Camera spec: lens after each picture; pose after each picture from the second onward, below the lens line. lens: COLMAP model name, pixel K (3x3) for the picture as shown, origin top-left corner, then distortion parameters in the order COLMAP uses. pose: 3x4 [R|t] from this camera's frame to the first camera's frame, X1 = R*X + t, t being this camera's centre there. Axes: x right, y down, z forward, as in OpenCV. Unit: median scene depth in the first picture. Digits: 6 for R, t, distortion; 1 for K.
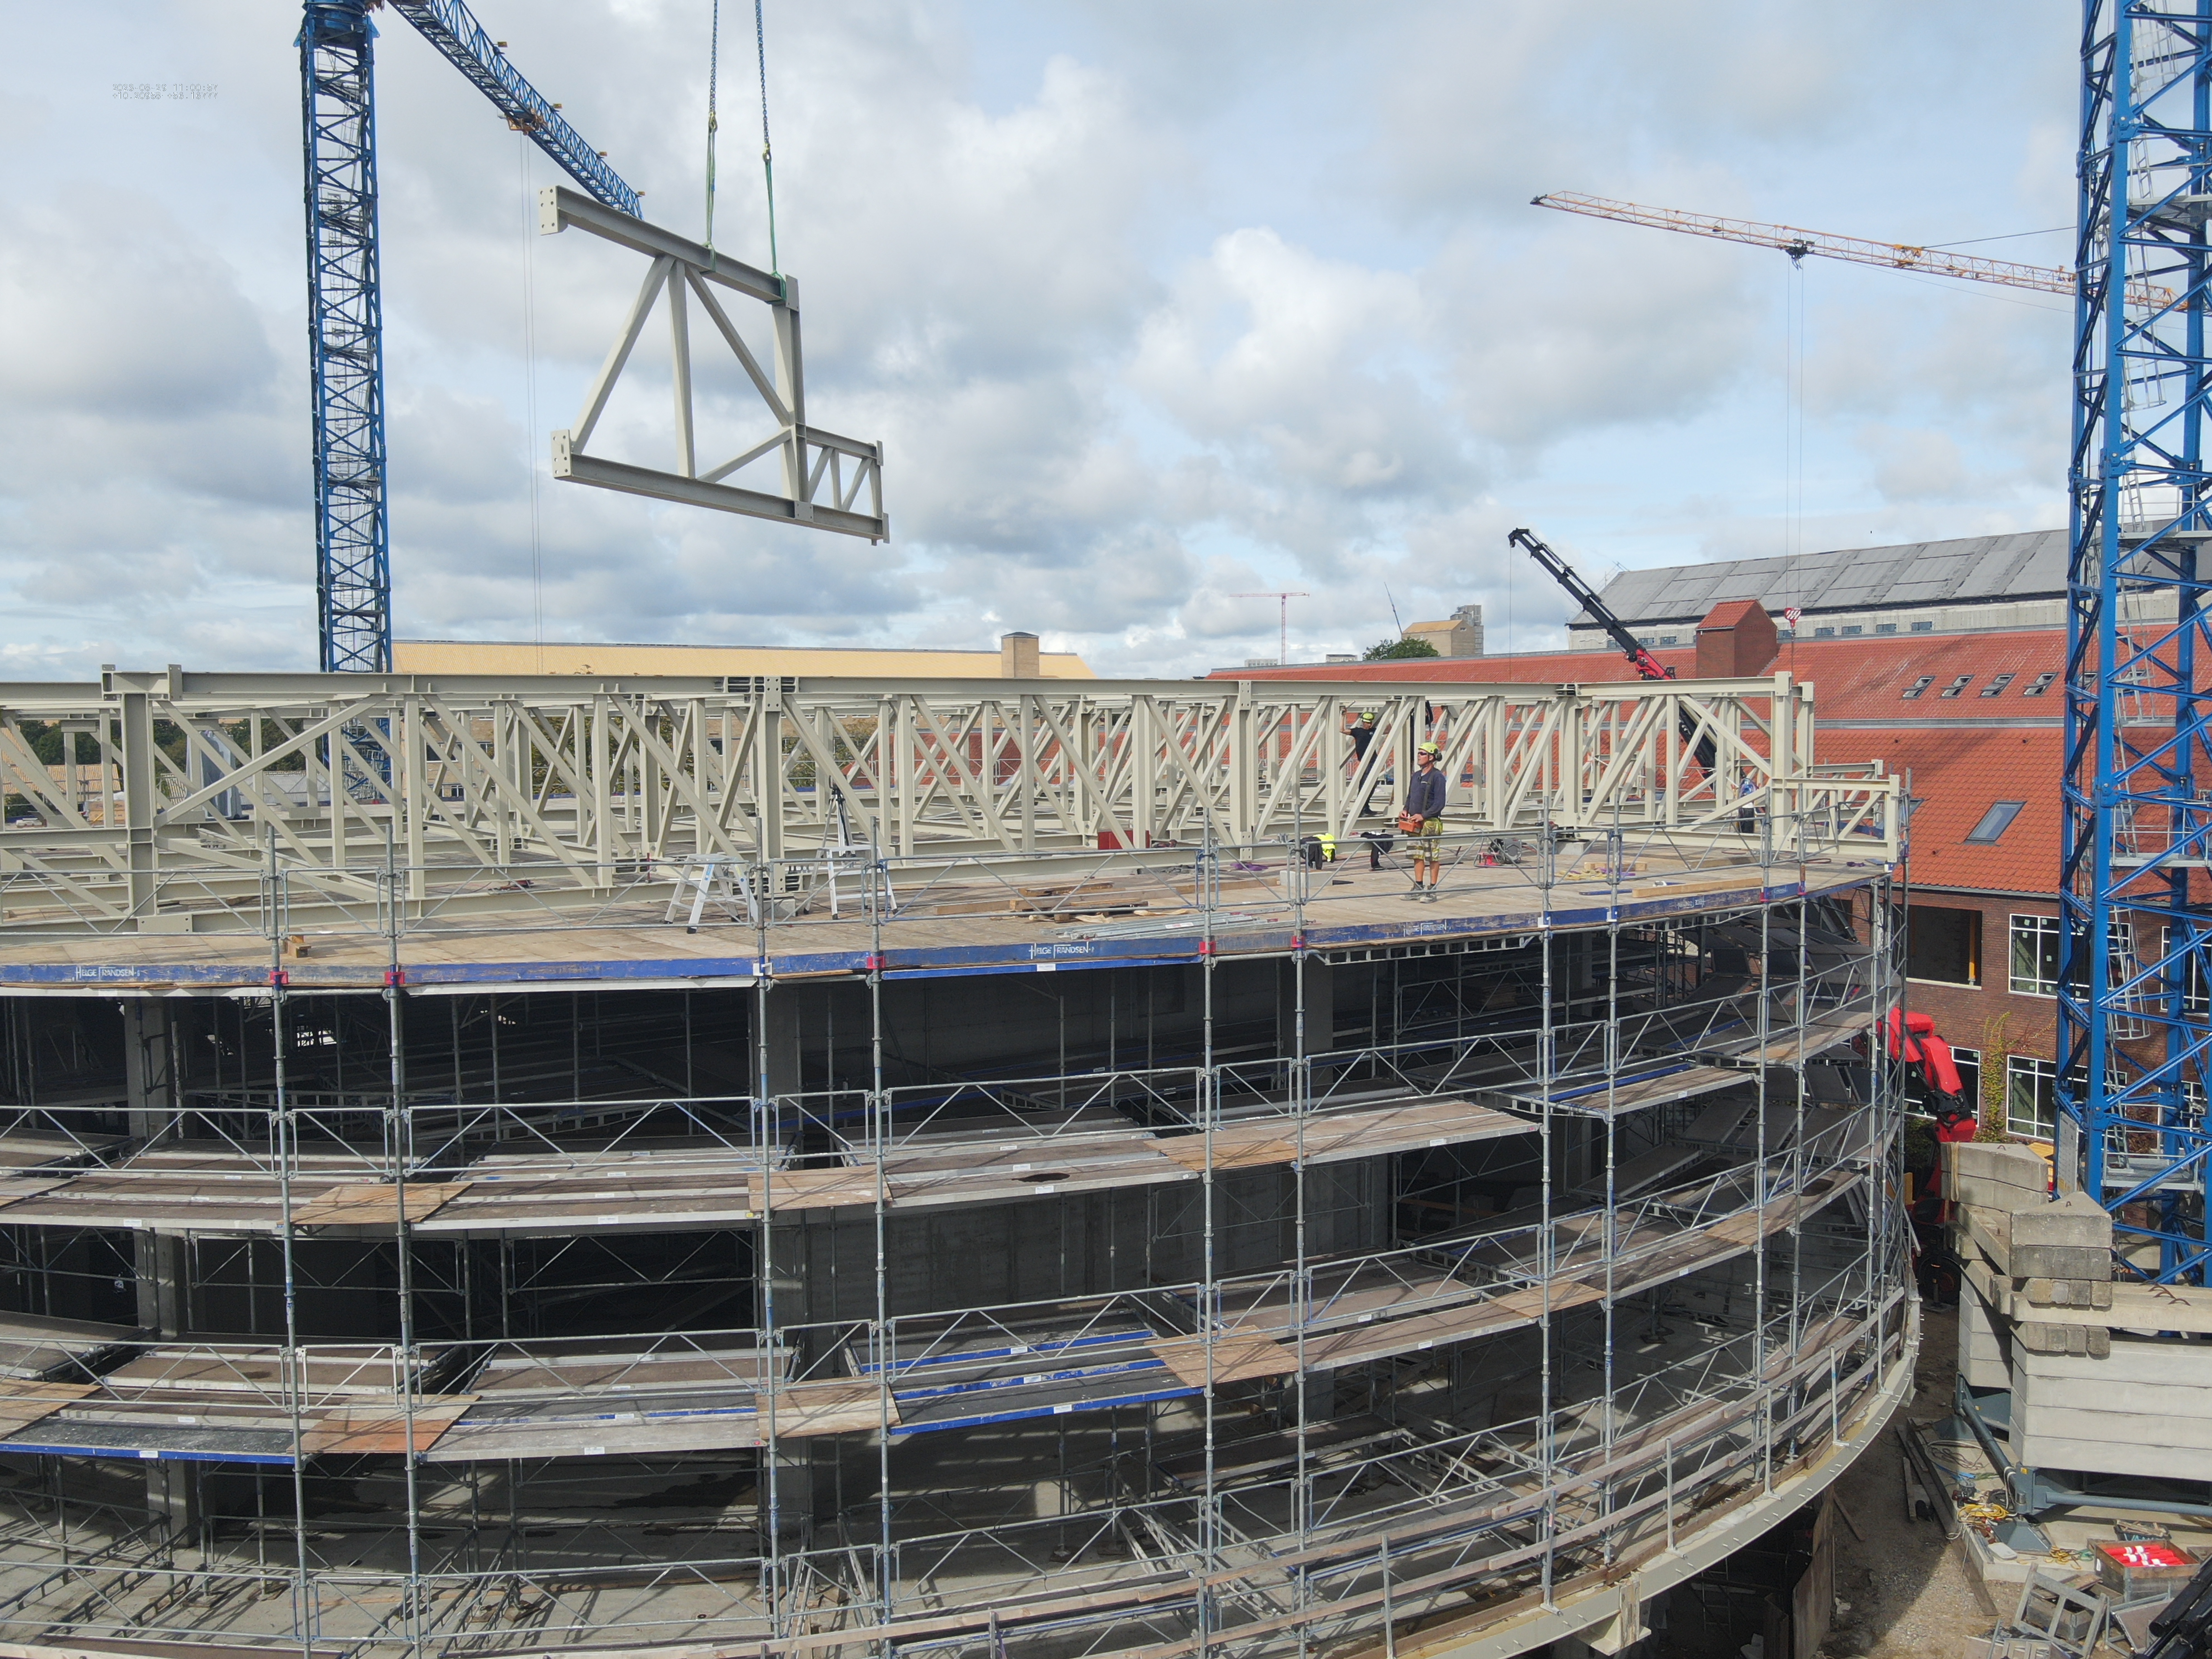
lens RADIAL K [[1705.3, 0, 1115.0], [0, 1705.3, 830.1], [0, 0, 1]] dist [0.002218, -0.016321]
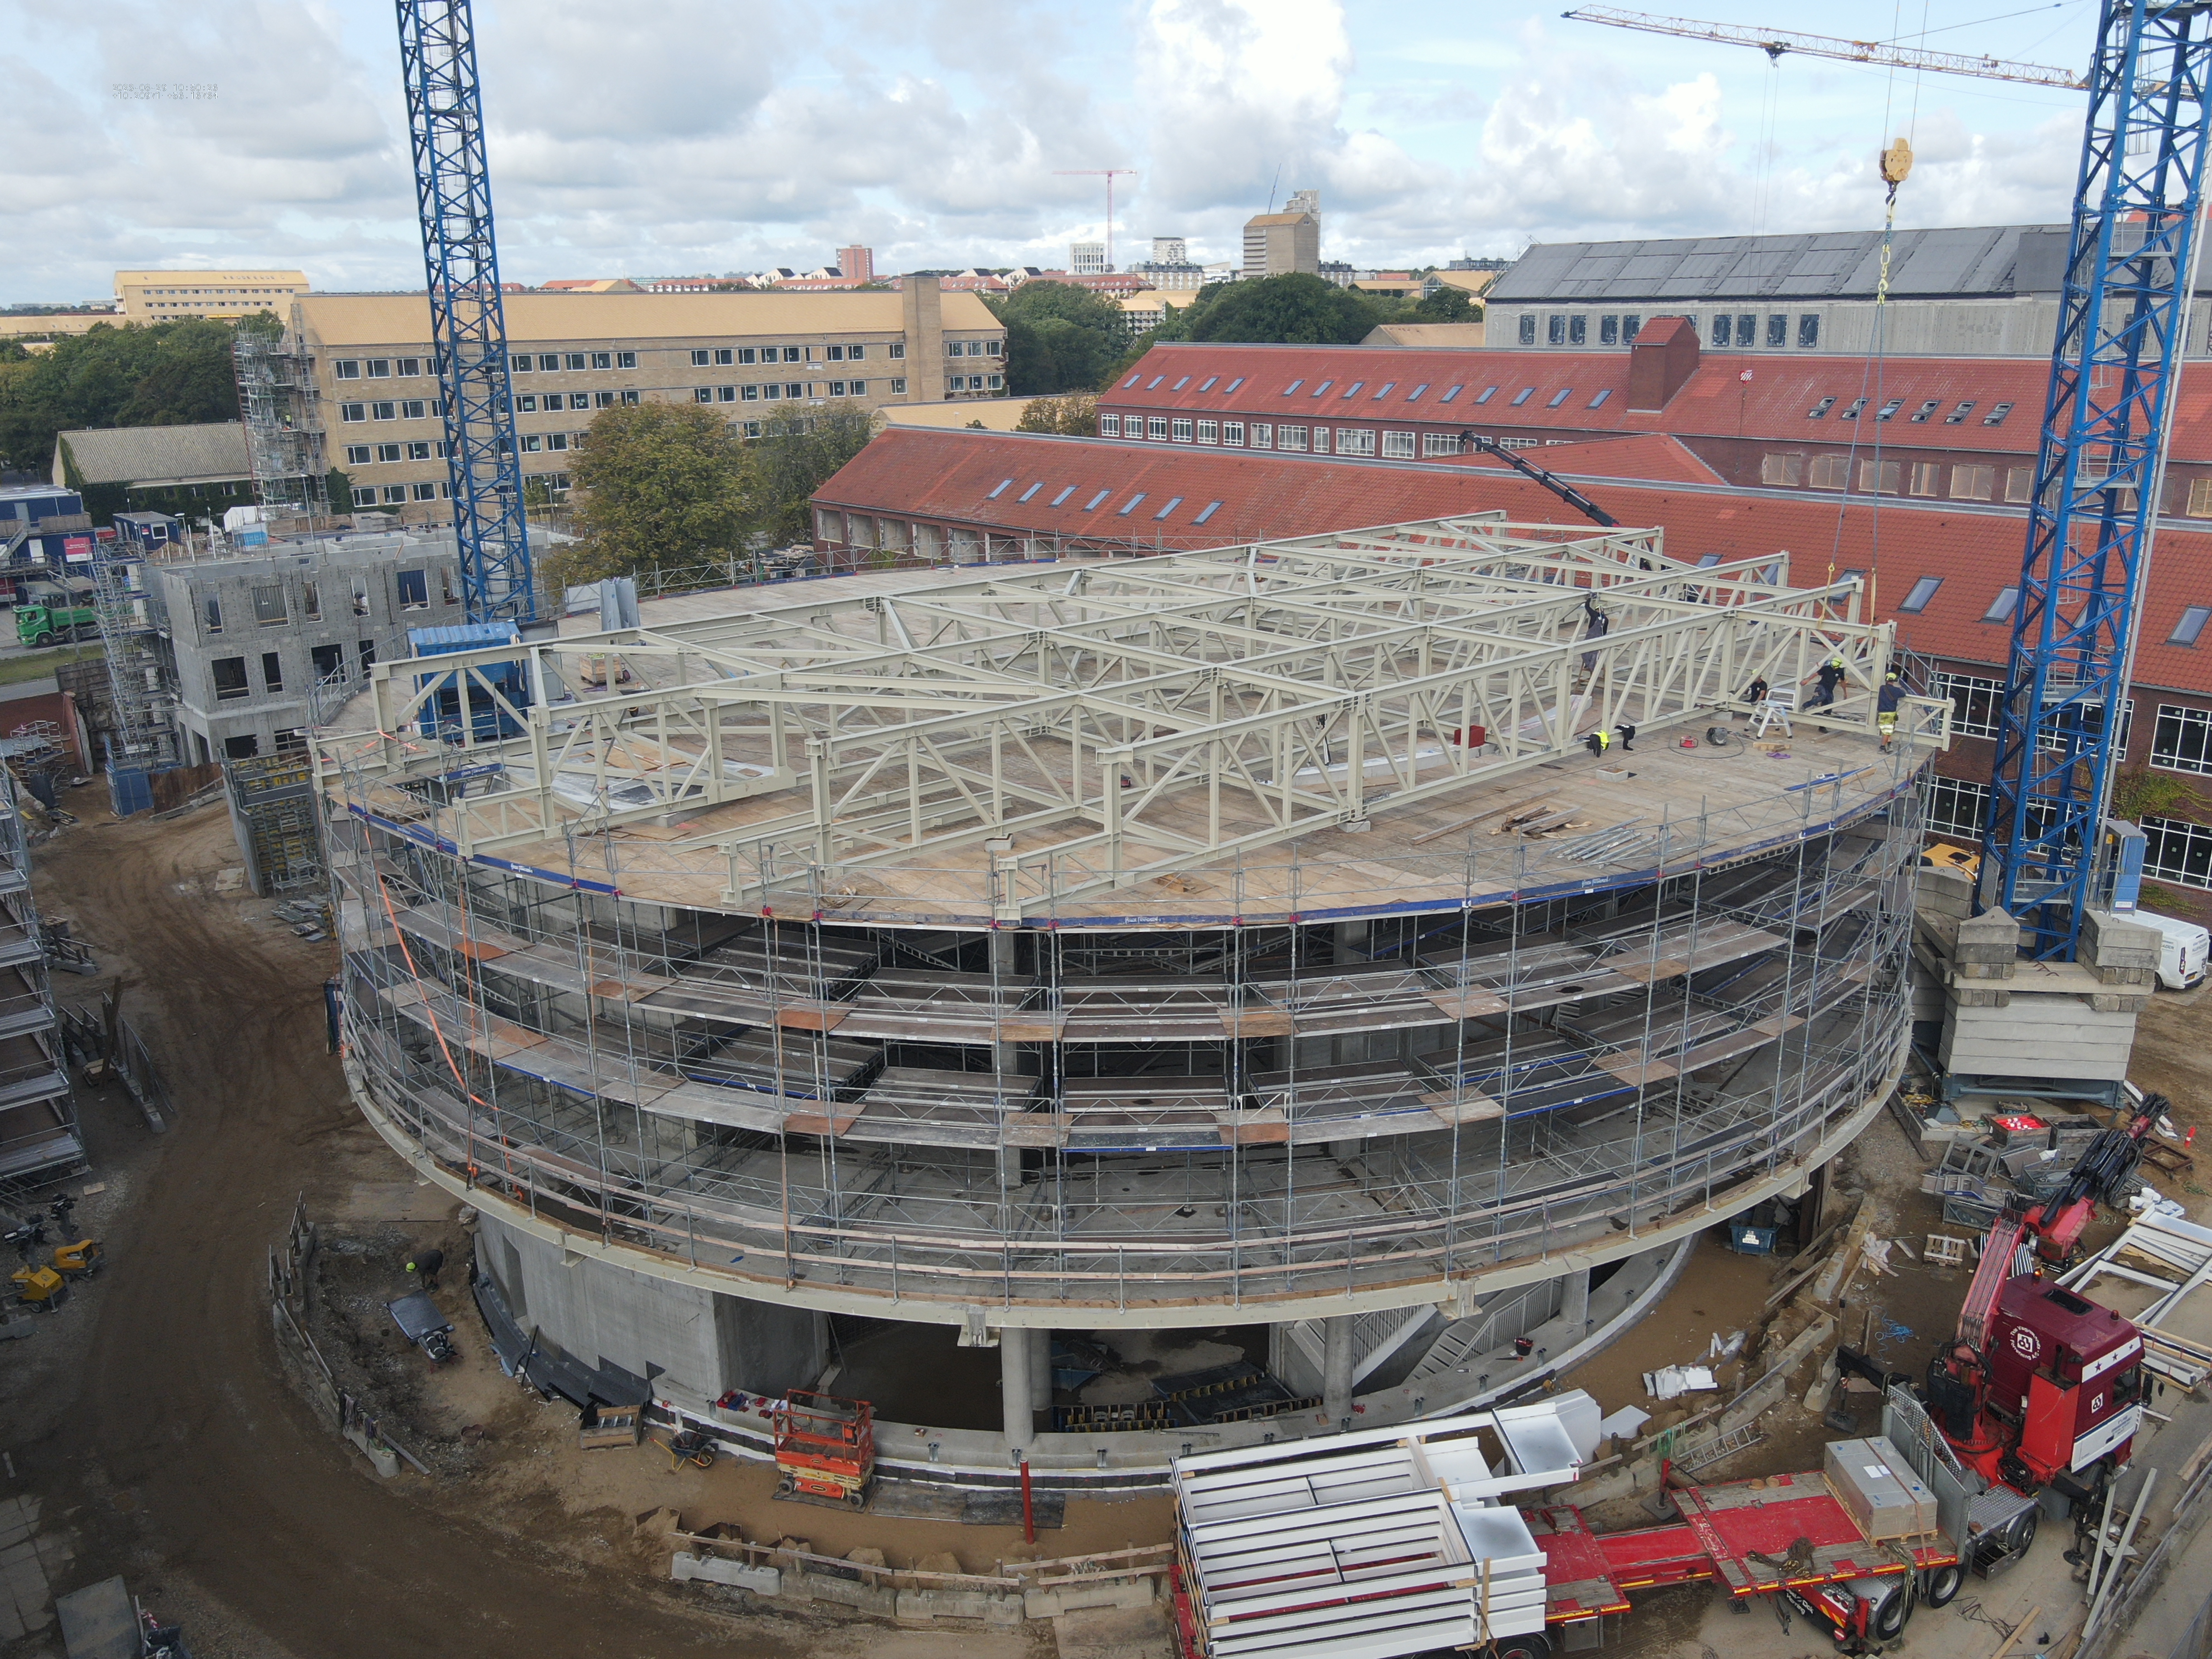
lens RADIAL K [[1705.3, 0, 1100.7], [0, 1705.3, 822.8], [0, 0, 1]] dist [0.002218, -0.016321]
pose [[0.994918, -0.032036, 0.095458, -0.418444], [0.009053, 0.972656, 0.232072, -0.242958], [-0.100282, -0.230028, 0.968003, -0.436493]]
